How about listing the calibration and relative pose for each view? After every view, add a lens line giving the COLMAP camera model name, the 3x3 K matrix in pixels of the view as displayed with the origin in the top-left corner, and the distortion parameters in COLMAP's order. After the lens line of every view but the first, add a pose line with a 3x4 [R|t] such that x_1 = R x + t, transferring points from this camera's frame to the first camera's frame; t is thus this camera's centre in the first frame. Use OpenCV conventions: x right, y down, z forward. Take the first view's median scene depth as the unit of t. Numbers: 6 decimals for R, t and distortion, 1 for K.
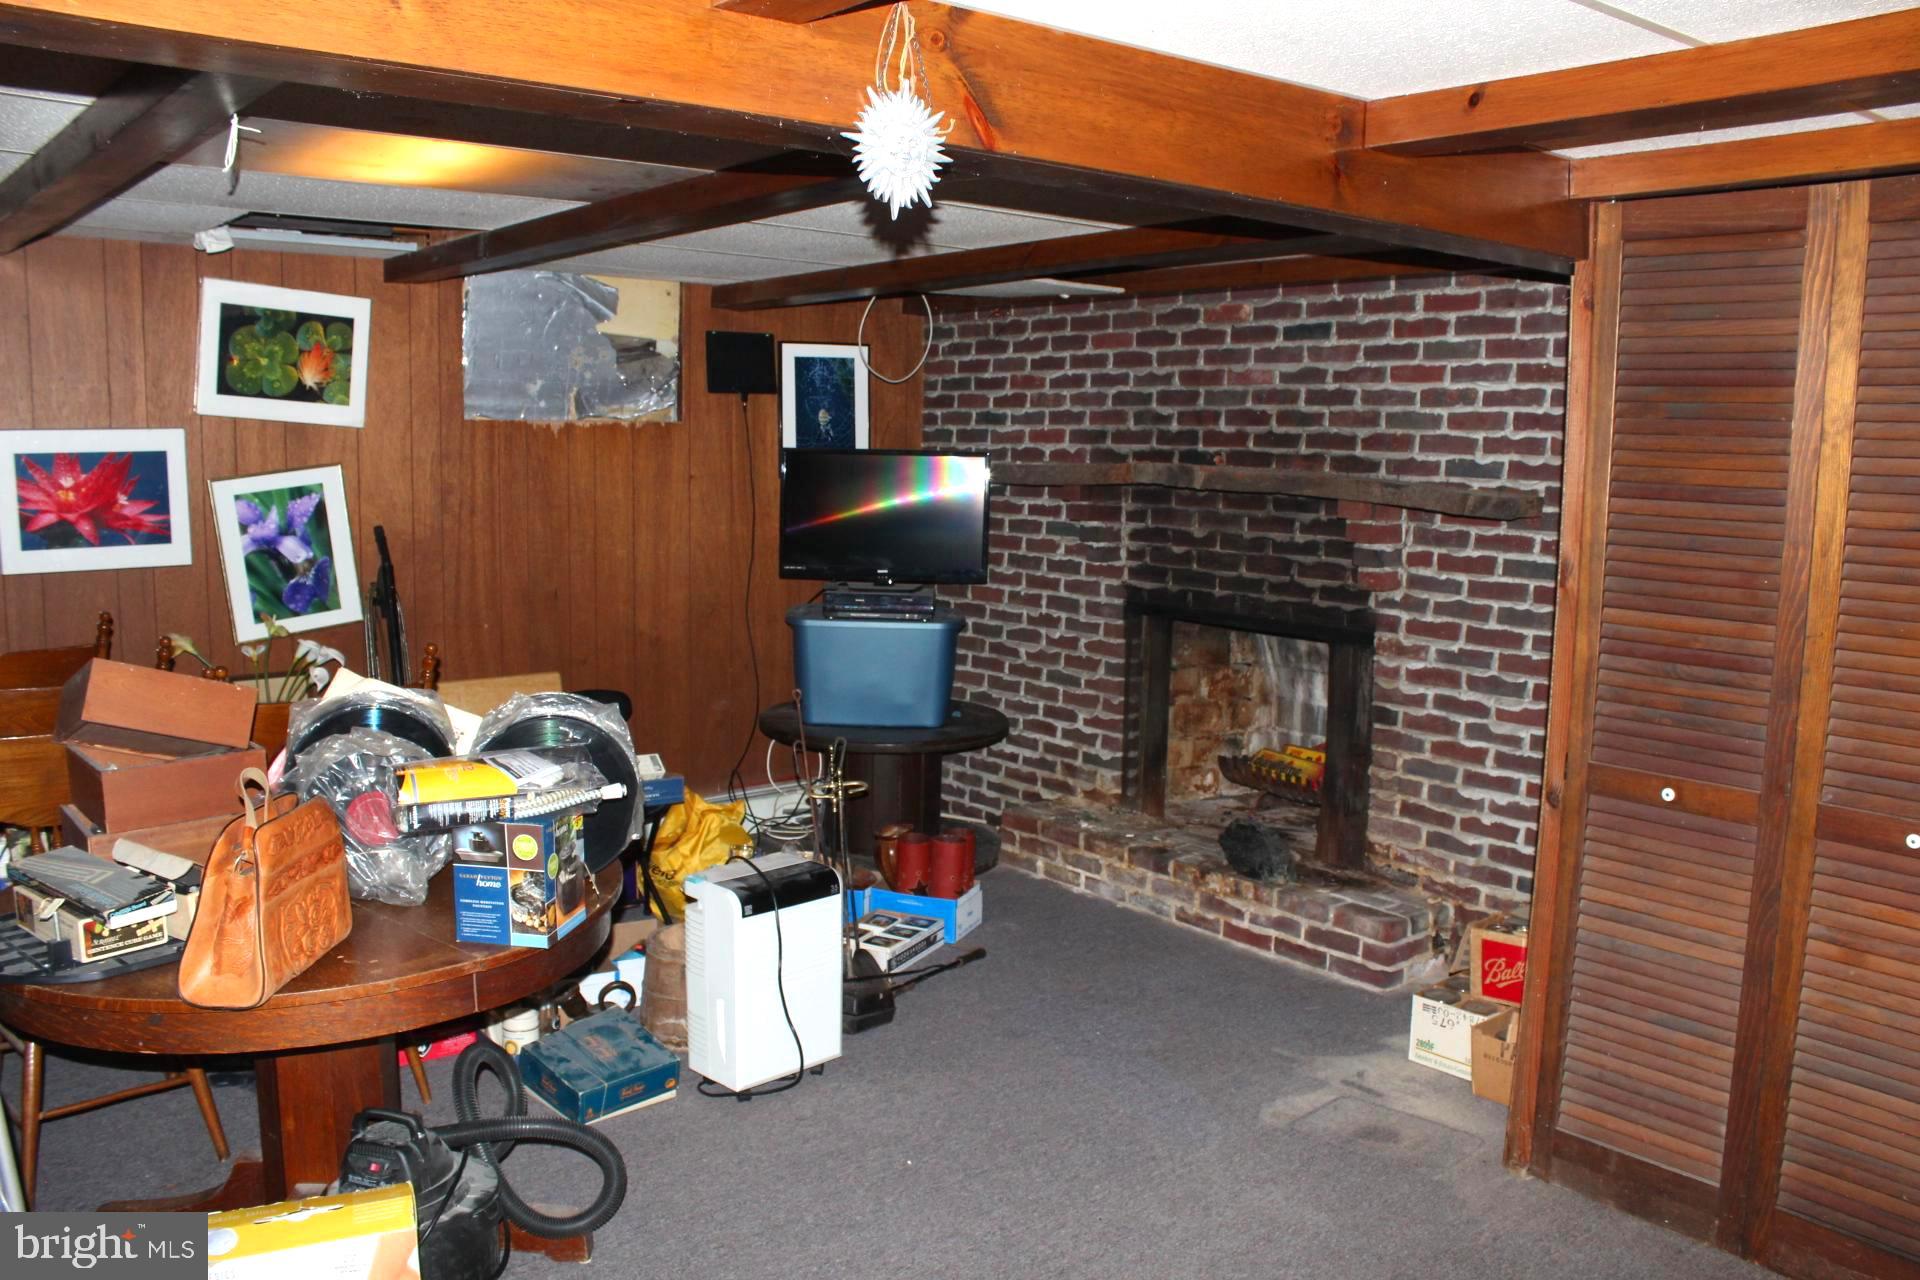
lens RADIAL K [[1582.0, 0, 960.0], [0, 1582.0, 640.0], [0, 0, 1]] dist [-0.183696, 0.170799]
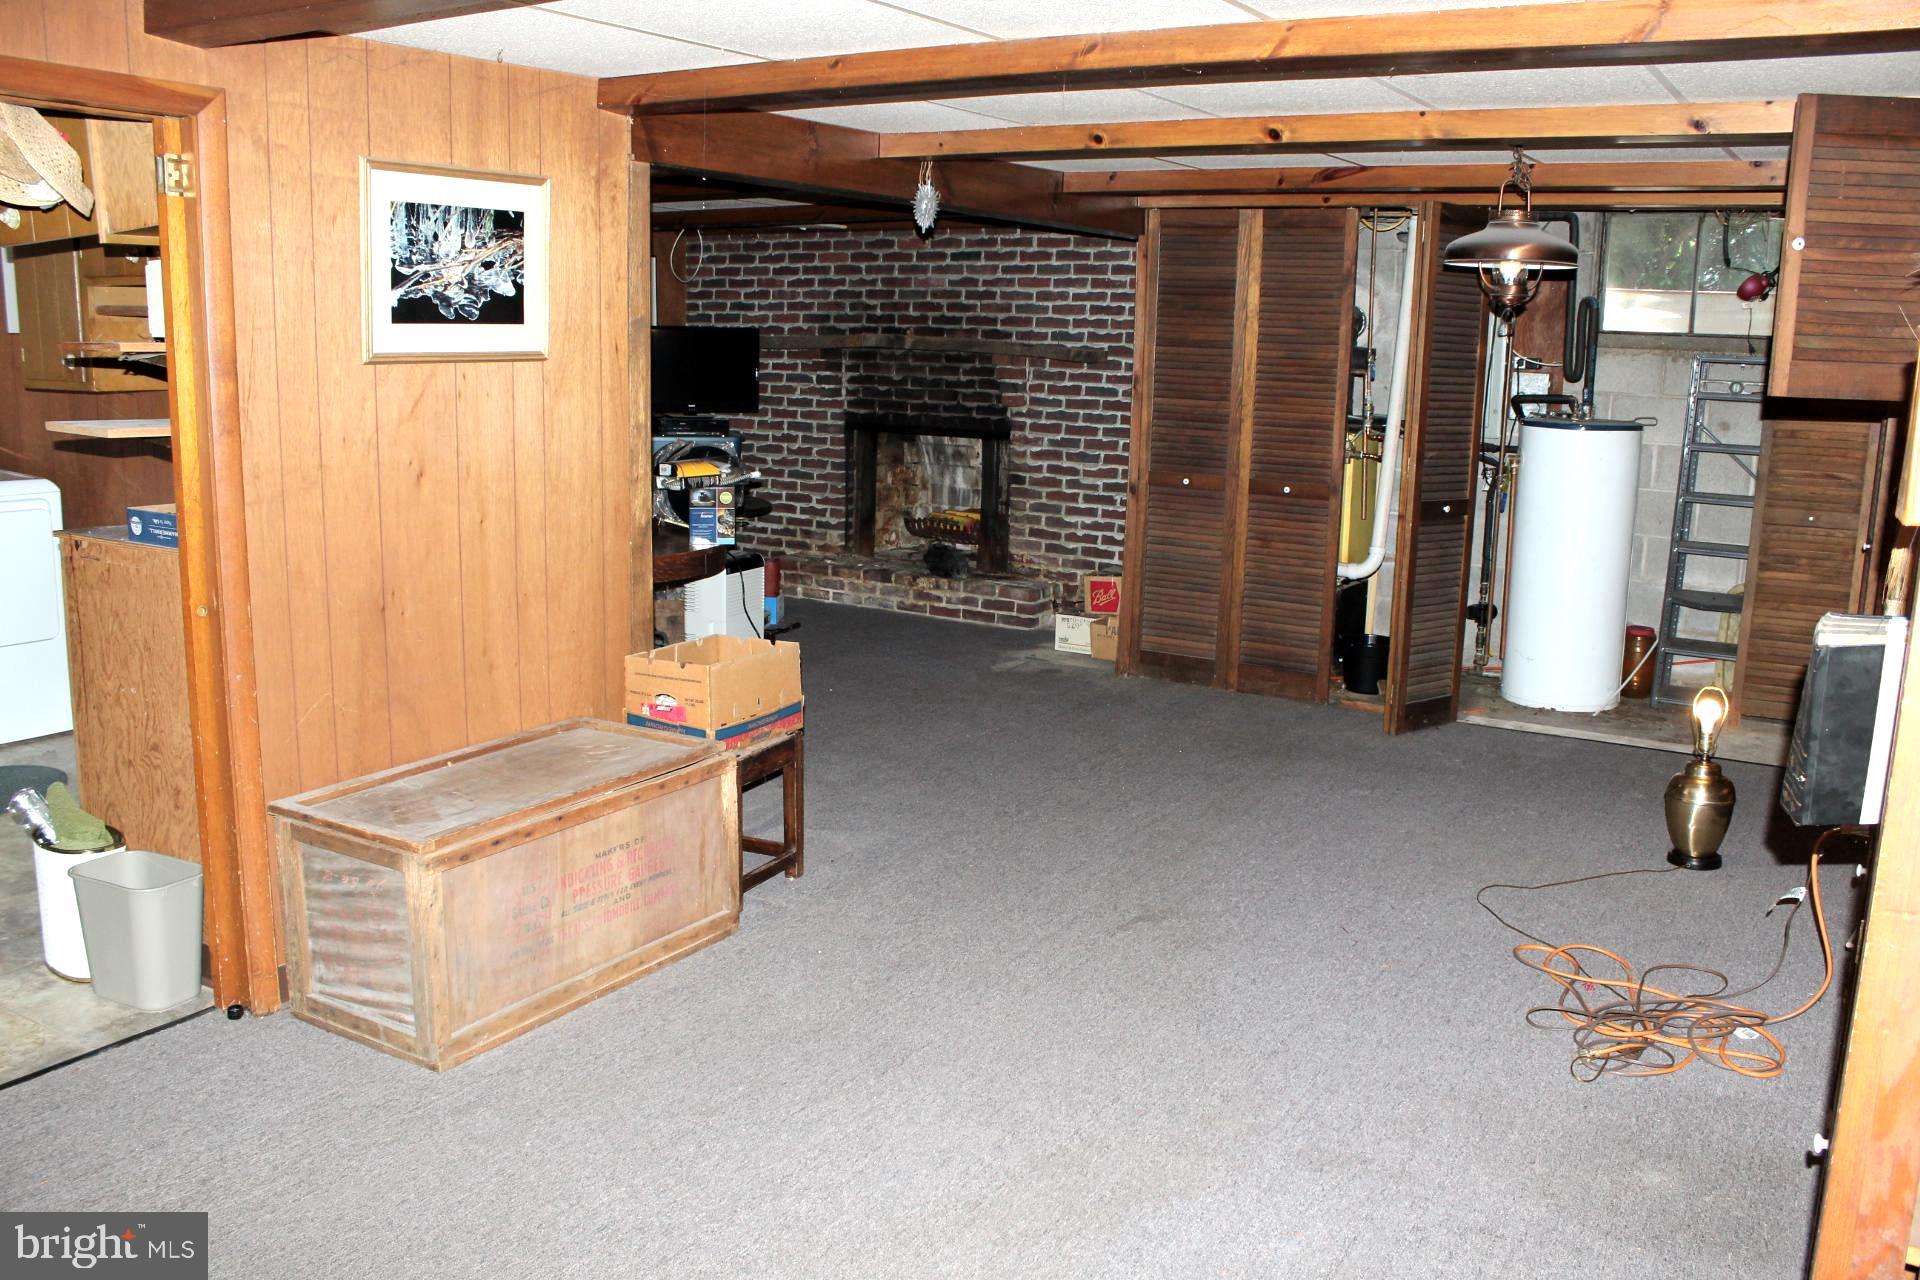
lens RADIAL K [[1582.0, 0, 960.0], [0, 1582.0, 640.0], [0, 0, 1]] dist [-0.183696, 0.170799]
pose [[0.945782, -0.054295, 0.320231, -0.356128], [0.031654, 0.996644, 0.075491, 0.090677], [-0.323255, -0.061262, 0.944327, -0.639585]]
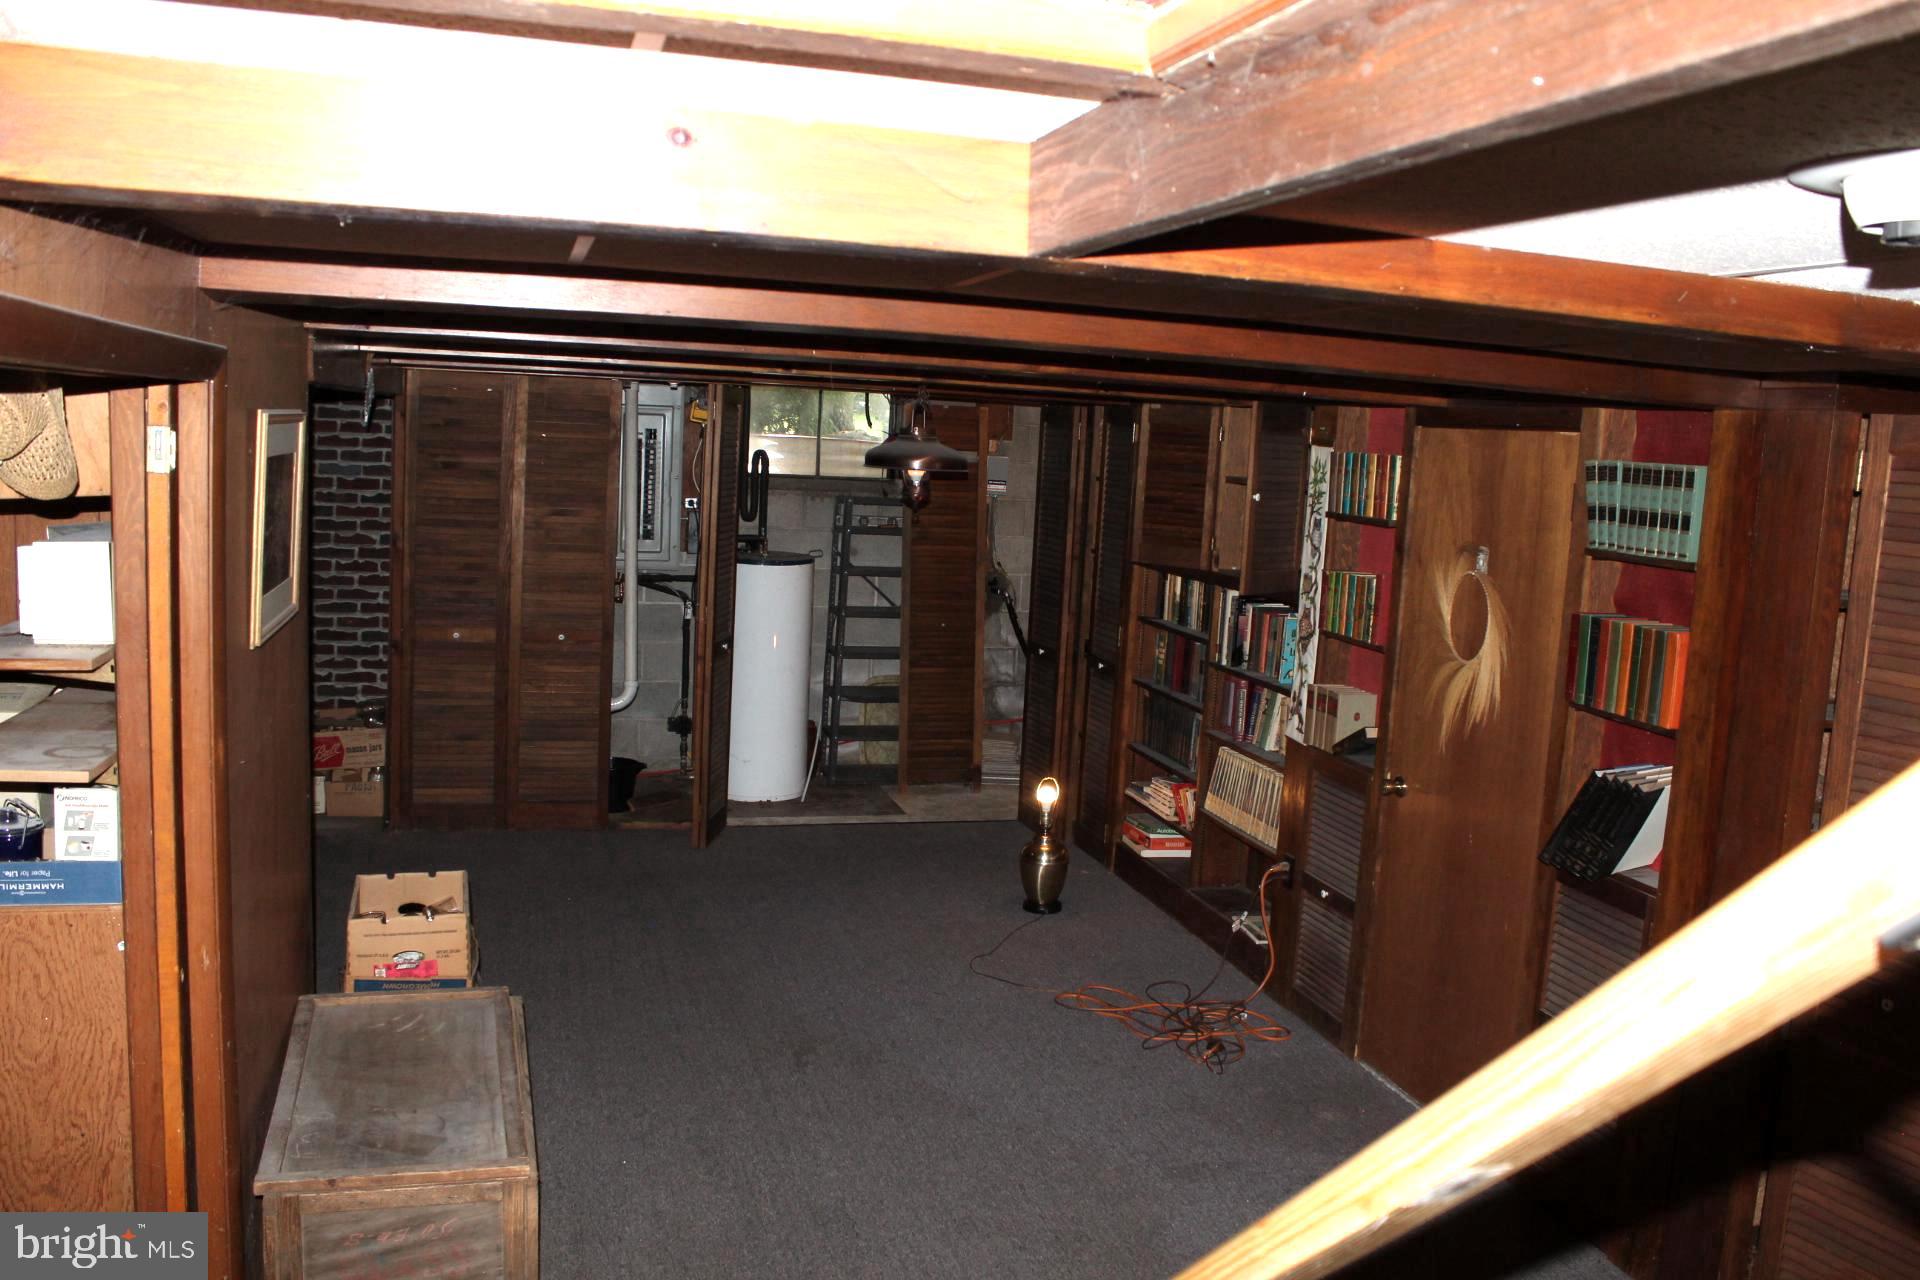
lens RADIAL K [[1582.0, 0, 960.0], [0, 1582.0, 640.0], [0, 0, 1]] dist [-0.183696, 0.170799]
pose [[0.414343, -0.111348, 0.903284, -0.804076], [0.071164, 0.993413, 0.089815, -0.027727], [-0.907334, 0.027067, 0.419538, -0.391488]]
